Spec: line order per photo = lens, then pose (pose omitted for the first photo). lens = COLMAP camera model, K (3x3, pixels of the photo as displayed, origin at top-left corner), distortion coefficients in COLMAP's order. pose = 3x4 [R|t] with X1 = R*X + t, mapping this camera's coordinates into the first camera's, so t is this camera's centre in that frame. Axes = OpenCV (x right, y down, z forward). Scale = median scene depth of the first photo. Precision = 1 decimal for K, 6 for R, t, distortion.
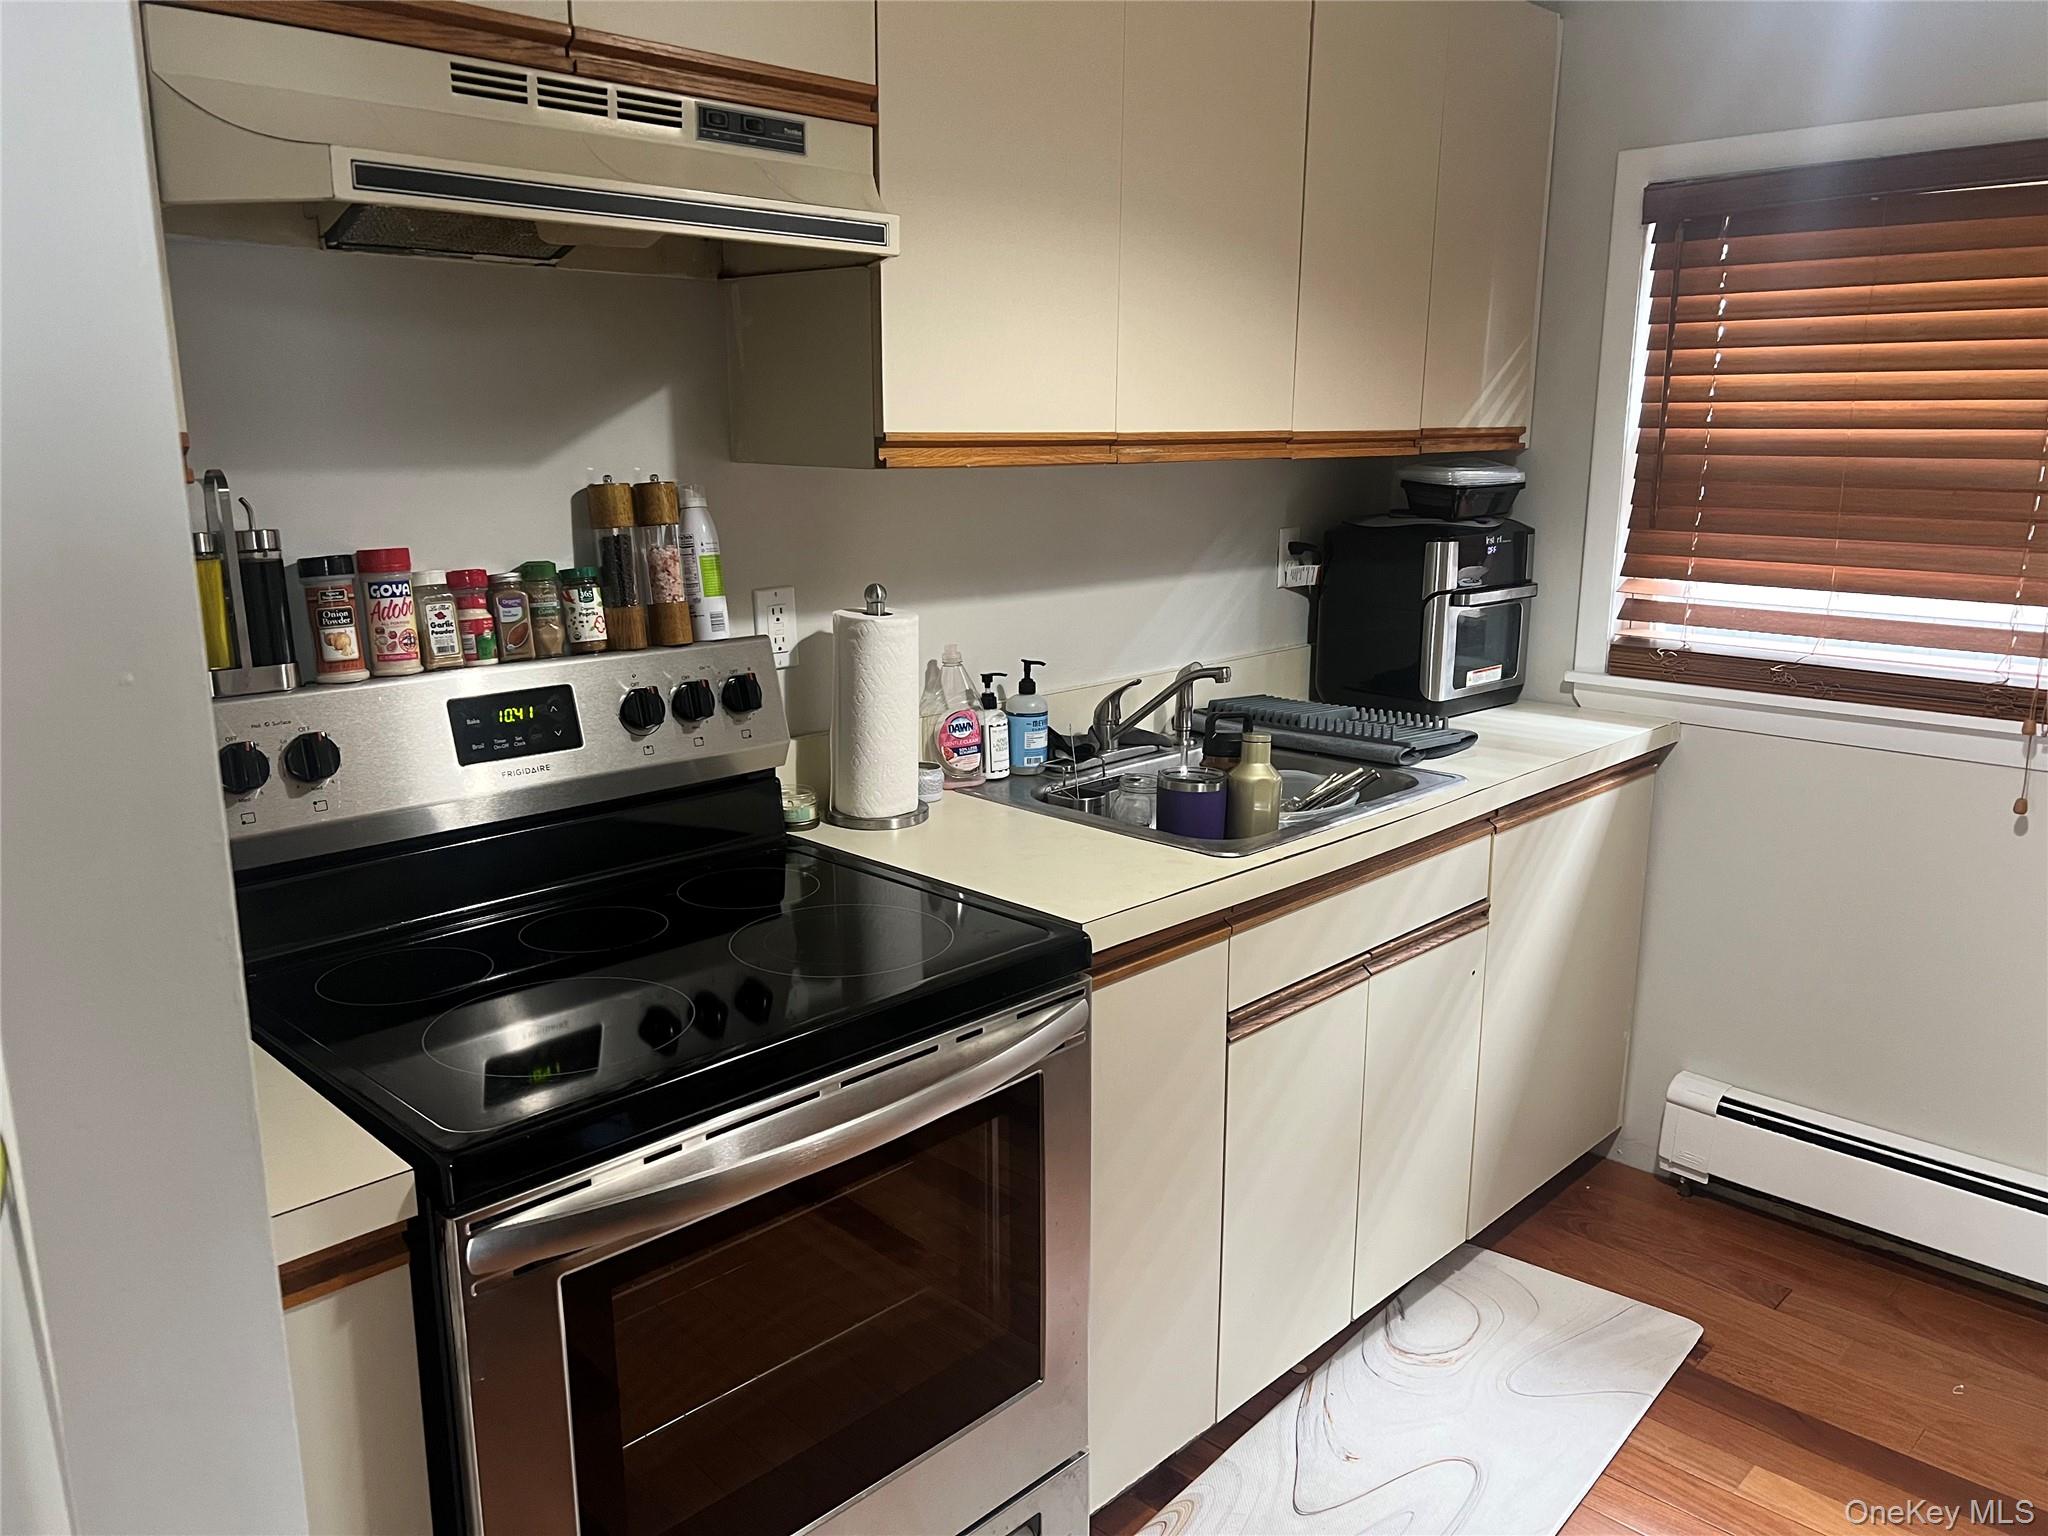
lens RADIAL K [[1531.4, 0, 1011.8], [0, 1531.4, 781.3], [0, 0, 1]] dist [0.060028, -0.072433]
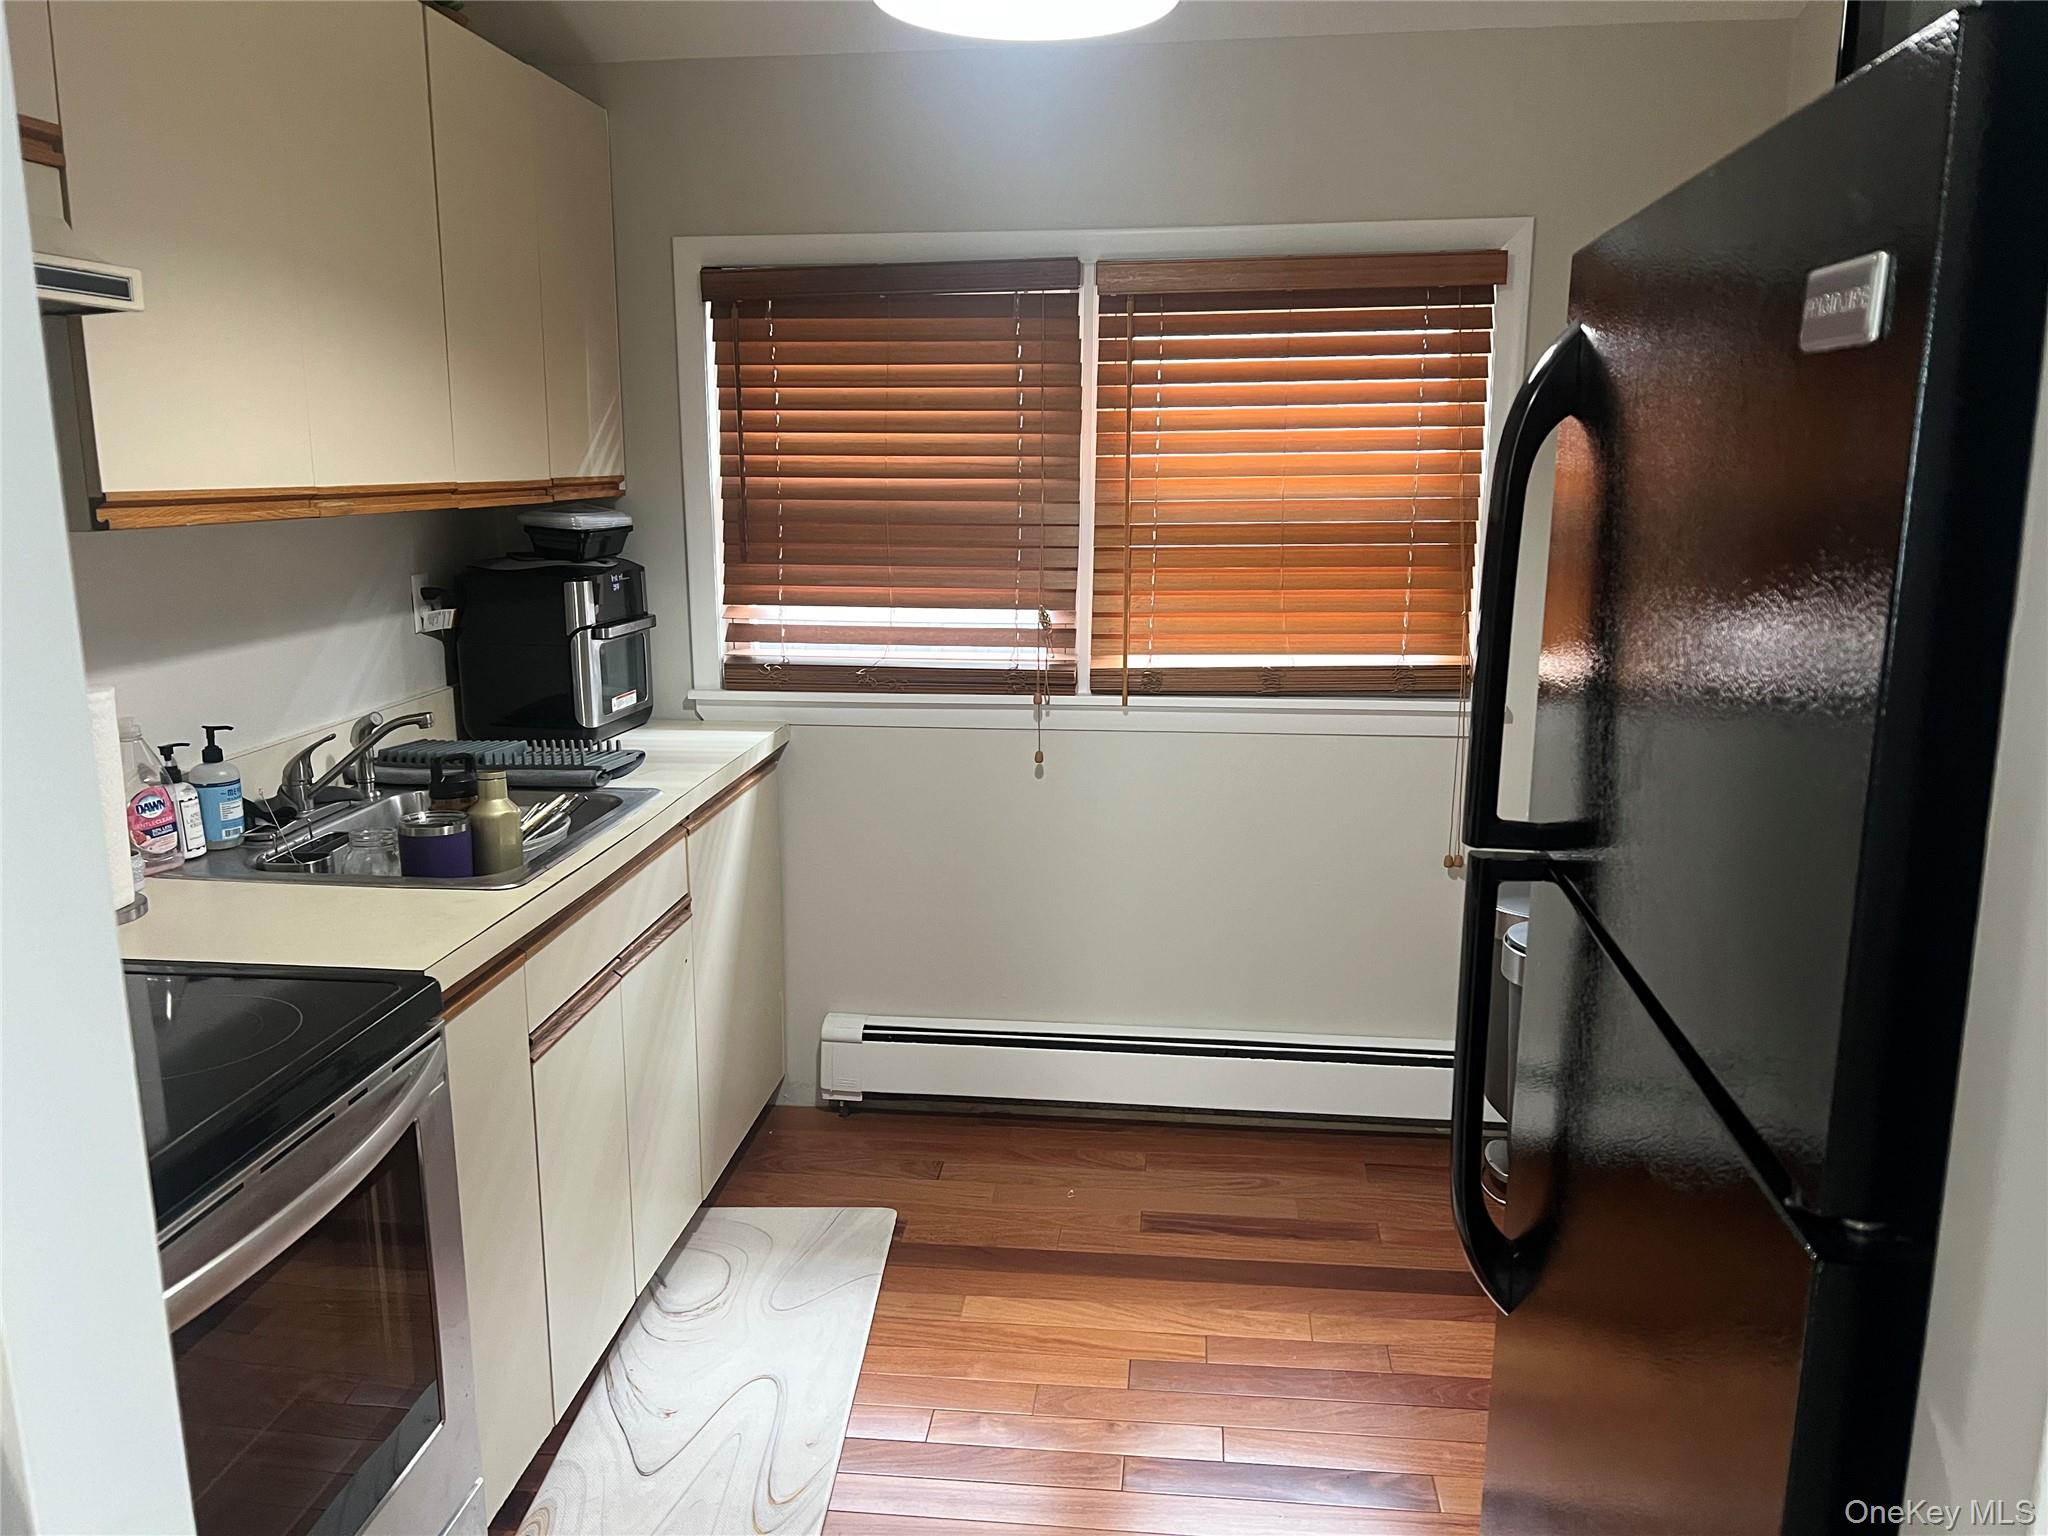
lens RADIAL K [[1531.4, 0, 1005.7], [0, 1531.4, 787.1], [0, 0, 1]] dist [0.060028, -0.072433]
pose [[0.787211, -0.130837, 0.602644, -0.189277], [0.141272, 0.989507, 0.030288, -0.002777], [-0.600284, 0.061294, 0.797435, -0.044881]]
